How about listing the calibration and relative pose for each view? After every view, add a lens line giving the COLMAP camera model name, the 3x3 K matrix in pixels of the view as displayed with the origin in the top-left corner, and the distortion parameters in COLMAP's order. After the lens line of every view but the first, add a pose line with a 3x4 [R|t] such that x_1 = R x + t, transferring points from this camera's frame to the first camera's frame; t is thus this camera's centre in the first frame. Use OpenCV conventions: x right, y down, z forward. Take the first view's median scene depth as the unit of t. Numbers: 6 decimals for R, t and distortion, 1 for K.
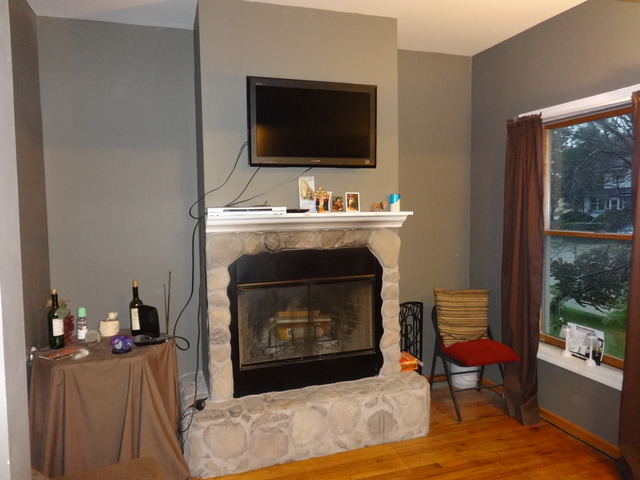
lens RADIAL K [[478.1, 0, 320.6], [0, 478.1, 242.6], [0, 0, 1]] dist [-0.008562, -0.002179]
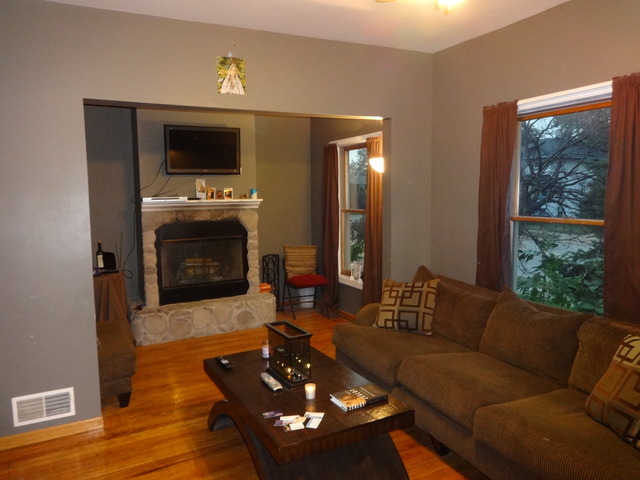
lens RADIAL K [[478.1, 0, 319.8], [0, 478.1, 235.1], [0, 0, 1]] dist [-0.008562, -0.002179]
pose [[0.988536, -0.013384, 0.150390, 0.138051], [0.010561, 0.999753, 0.019553, 0.037424], [-0.150615, -0.017740, 0.988433, -0.802508]]
